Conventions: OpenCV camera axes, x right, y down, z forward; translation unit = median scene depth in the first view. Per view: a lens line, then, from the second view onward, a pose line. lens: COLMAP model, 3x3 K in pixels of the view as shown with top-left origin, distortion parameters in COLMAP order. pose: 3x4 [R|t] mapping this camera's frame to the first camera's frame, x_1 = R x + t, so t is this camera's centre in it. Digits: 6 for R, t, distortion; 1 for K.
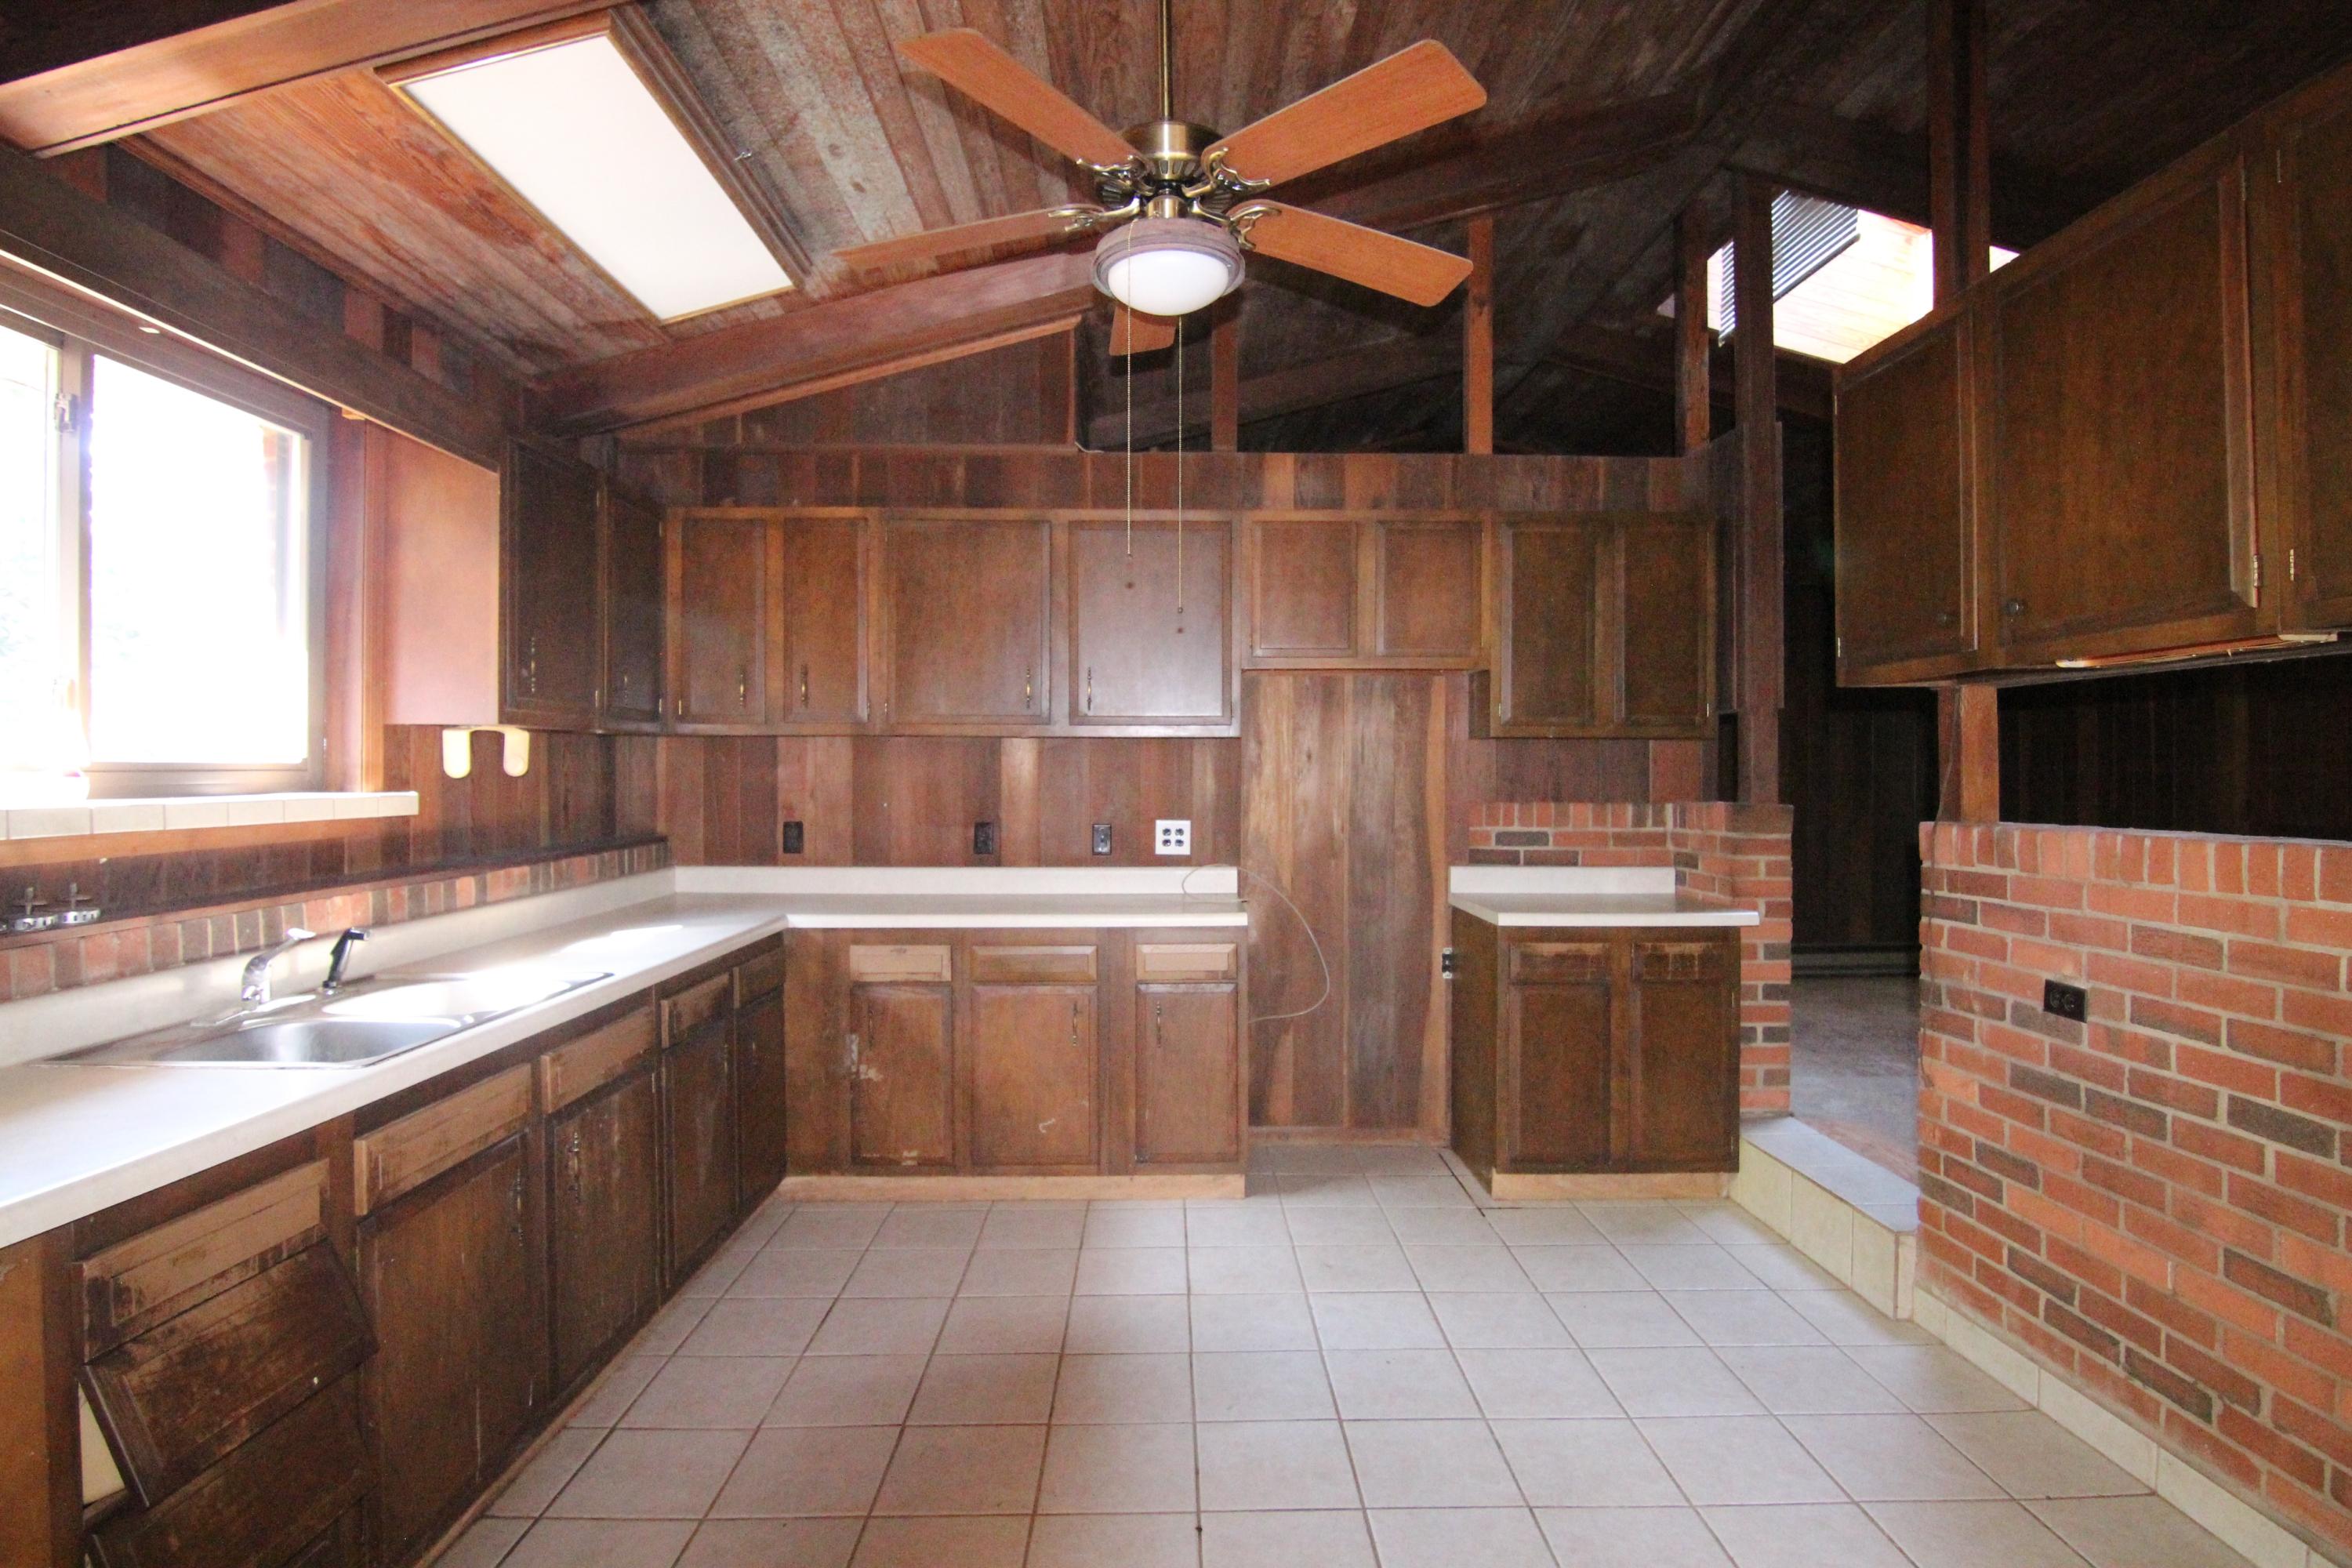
lens RADIAL K [[1193.8, 0, 1177.6], [0, 1193.8, 777.2], [0, 0, 1]] dist [-0.004880, -0.012309]
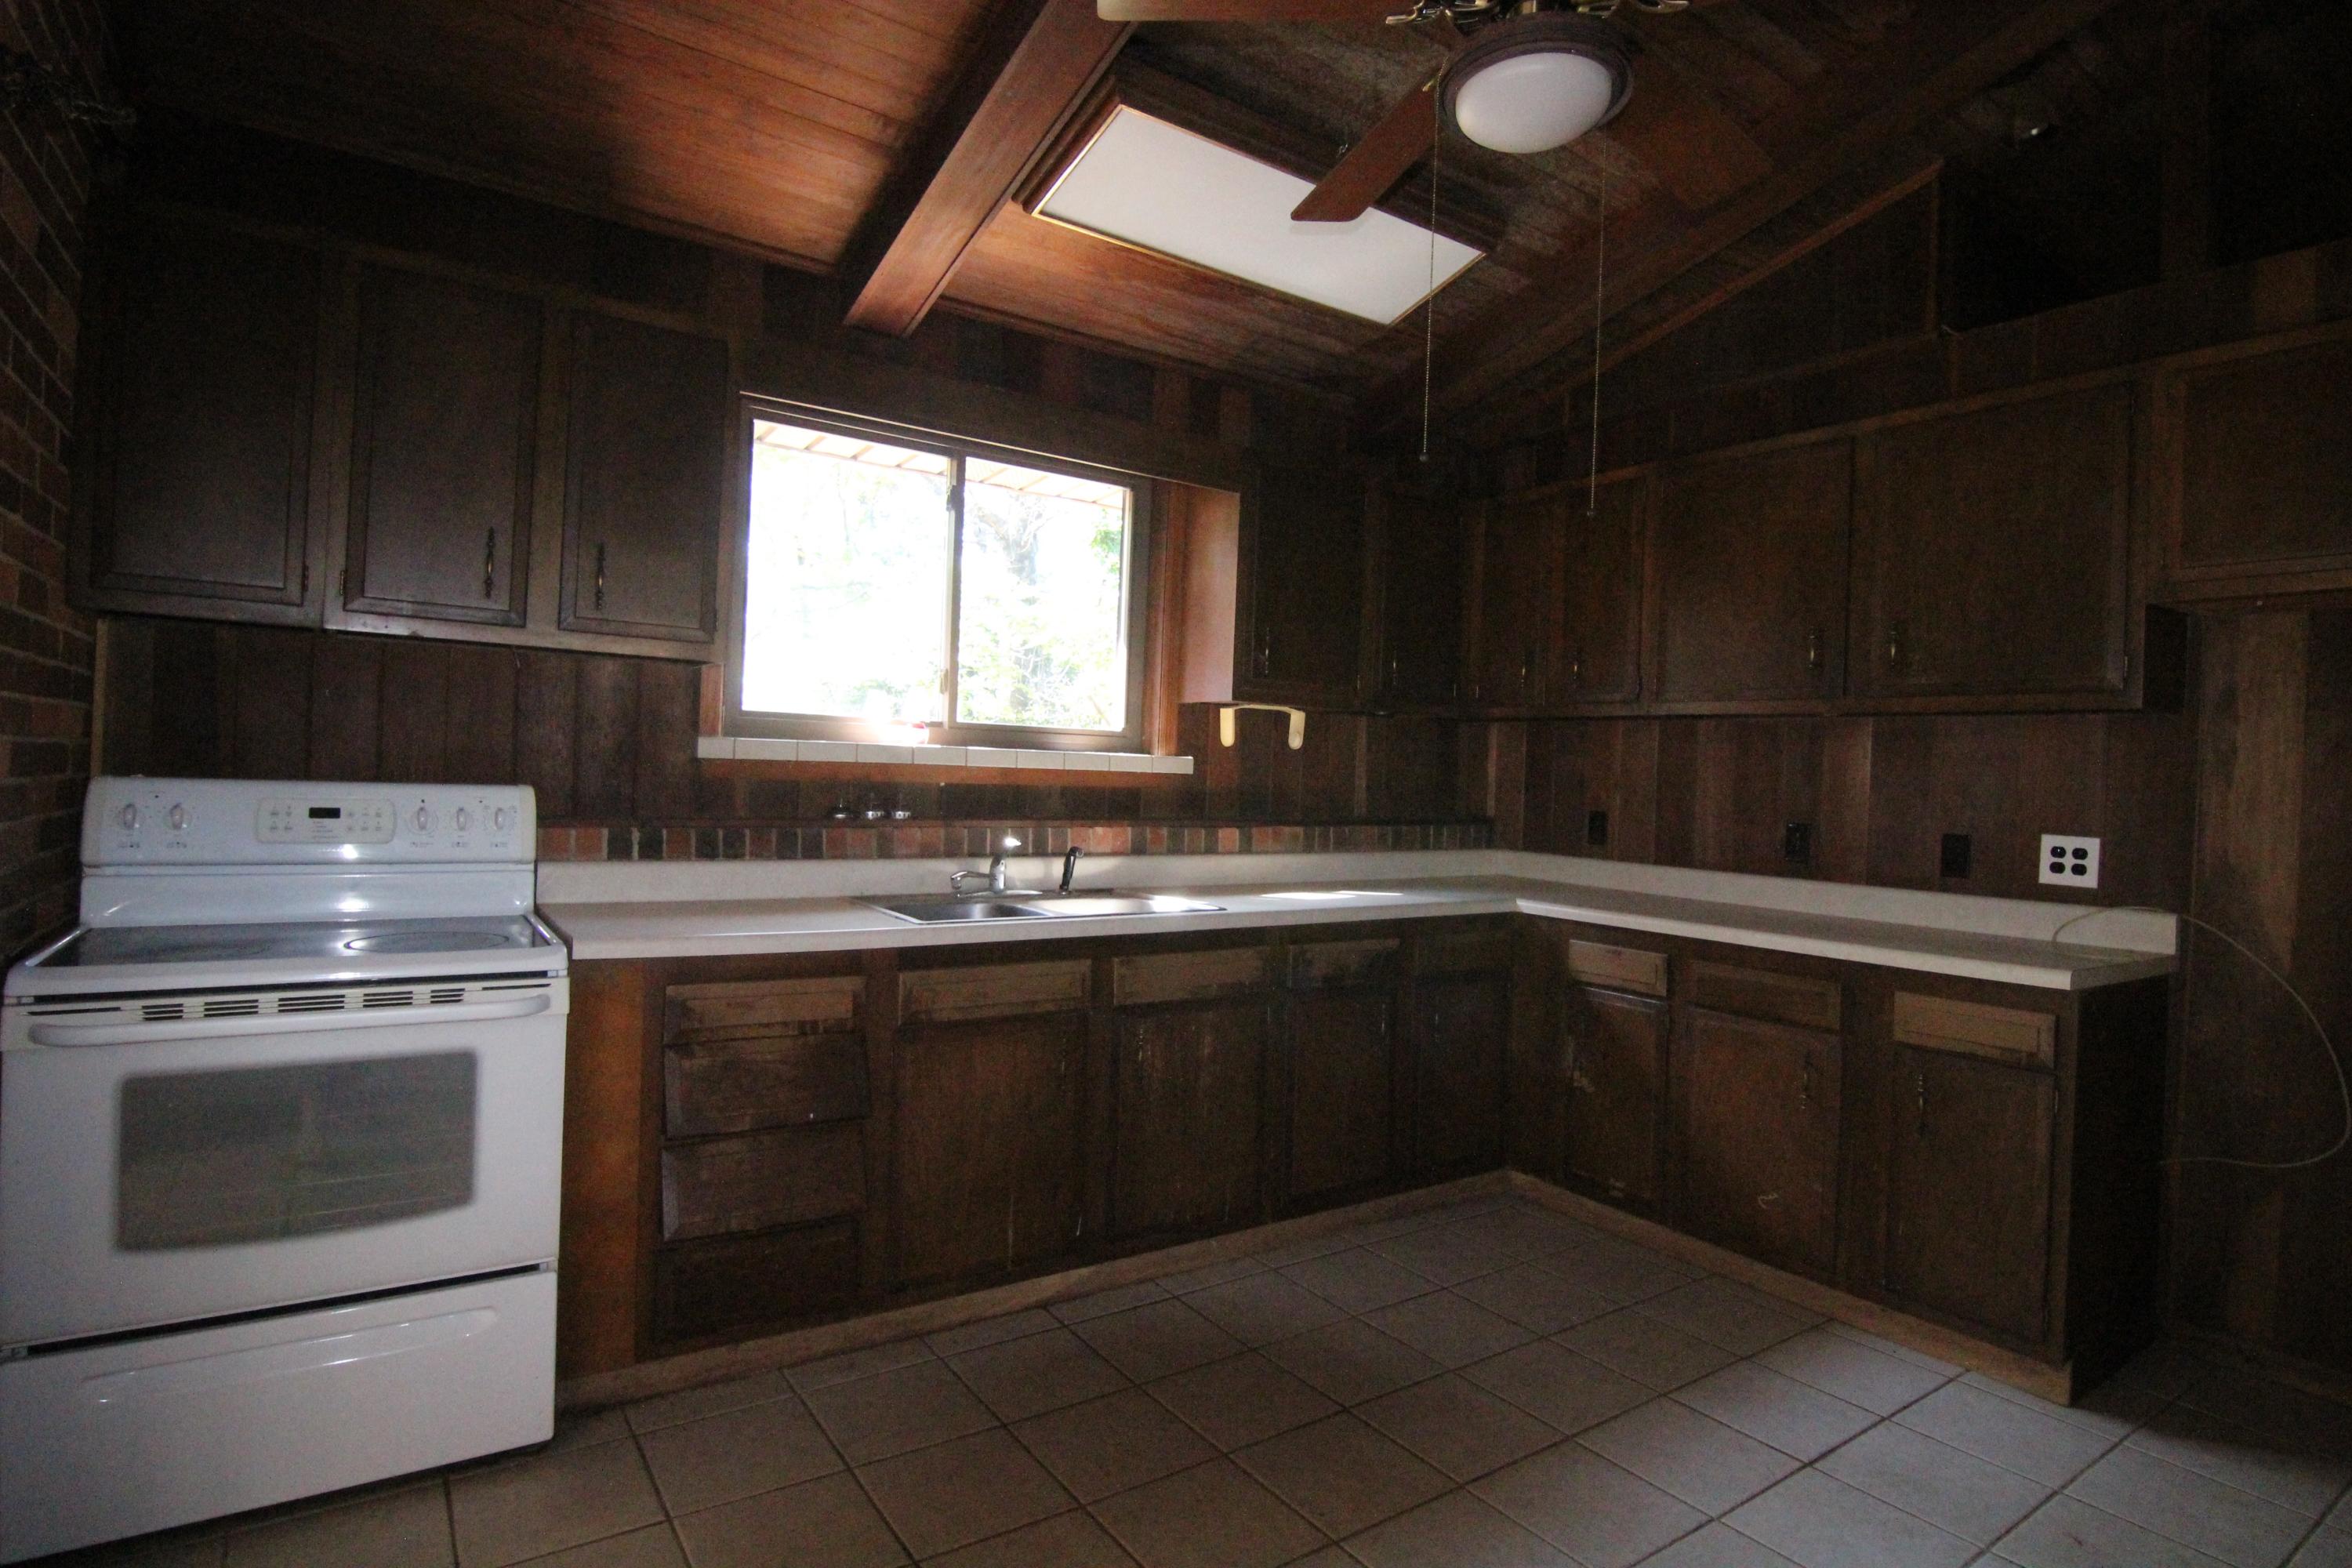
lens RADIAL K [[1193.8, 0, 1171.9], [0, 1193.8, 776.8], [0, 0, 1]] dist [-0.004880, -0.012309]
pose [[0.554373, 0.024720, -0.831901, 0.373300], [-0.042442, 0.999098, 0.001405, 0.031029], [0.831185, 0.034529, 0.554922, 0.259527]]
